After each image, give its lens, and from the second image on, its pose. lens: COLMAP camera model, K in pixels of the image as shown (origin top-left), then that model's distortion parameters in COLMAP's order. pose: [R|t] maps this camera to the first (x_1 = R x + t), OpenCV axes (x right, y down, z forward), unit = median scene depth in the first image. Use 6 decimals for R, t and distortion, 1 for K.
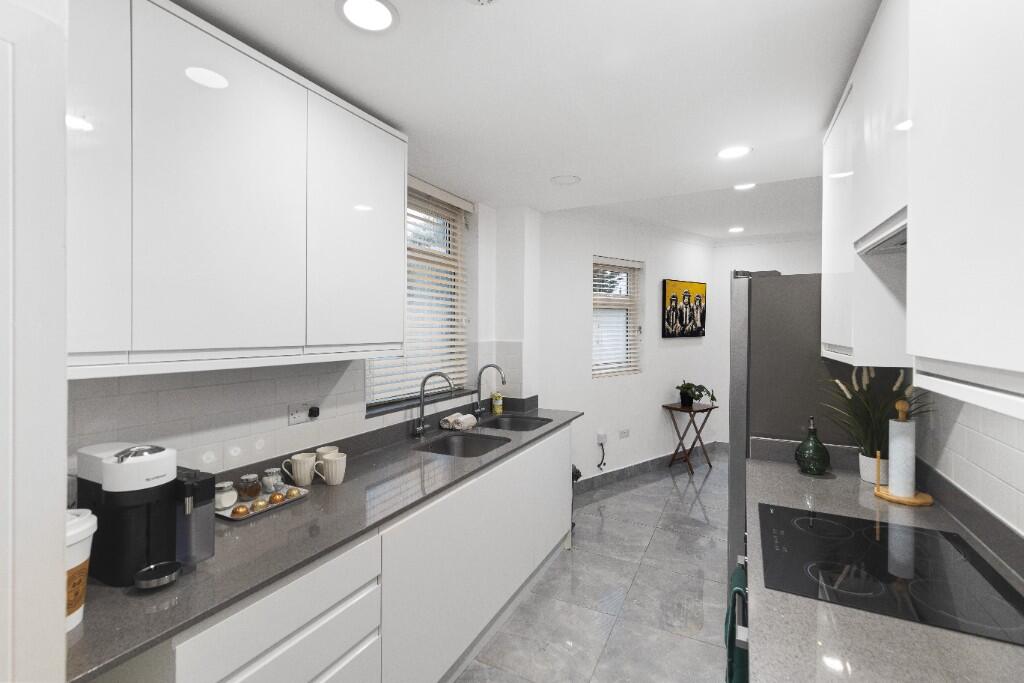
lens RADIAL K [[461.9, 0, 485.6], [0, 461.9, 325.8], [0, 0, 1]] dist [0.008636, -0.003039]
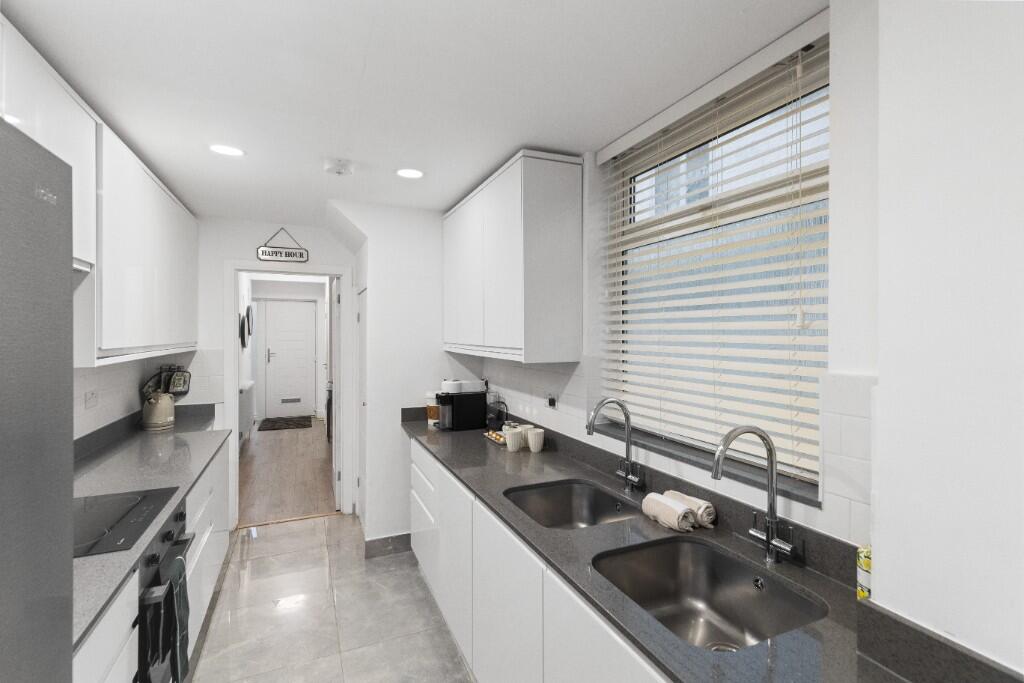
lens RADIAL K [[461.9, 0, 504.2], [0, 461.9, 332.4], [0, 0, 1]] dist [0.008636, -0.003039]
pose [[-0.598573, -0.003755, -0.801059, 0.234746], [-0.005574, 0.999984, -0.000523, 0.005505], [0.801049, 0.004152, -0.598585, 0.604801]]
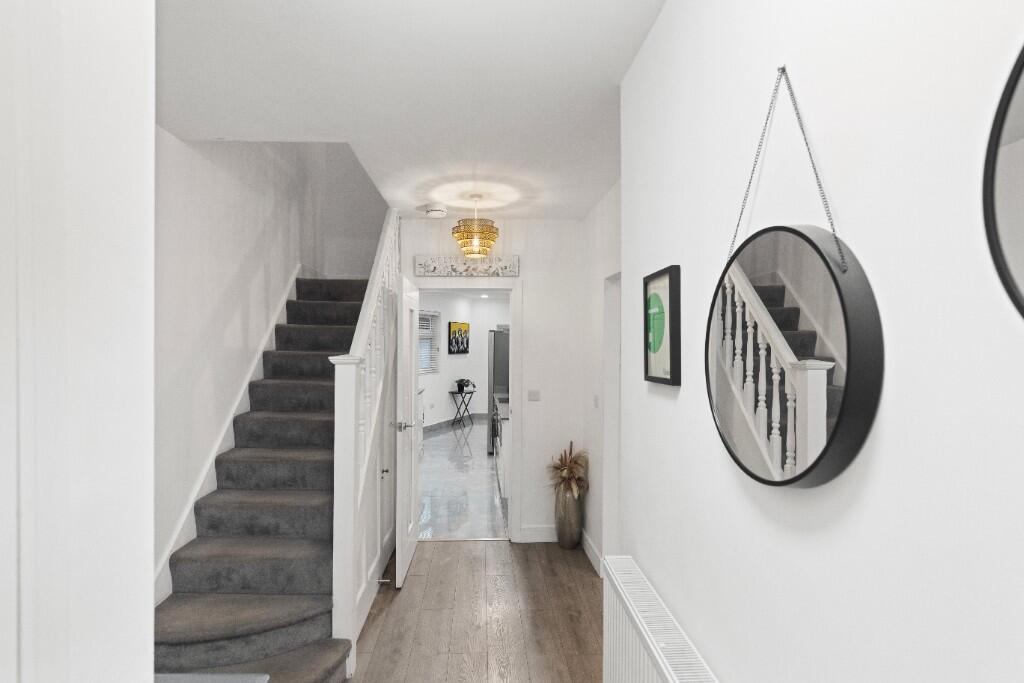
lens RADIAL K [[495.9, 0, 510.6], [0, 495.9, 341.4], [0, 0, 1]] dist [0.000946, -0.000004]
pose [[0.846149, 0.001132, 0.532945, -0.442032], [0.004356, 0.999950, -0.009039, -0.005168], [-0.532928, 0.009970, 0.846102, -0.760800]]
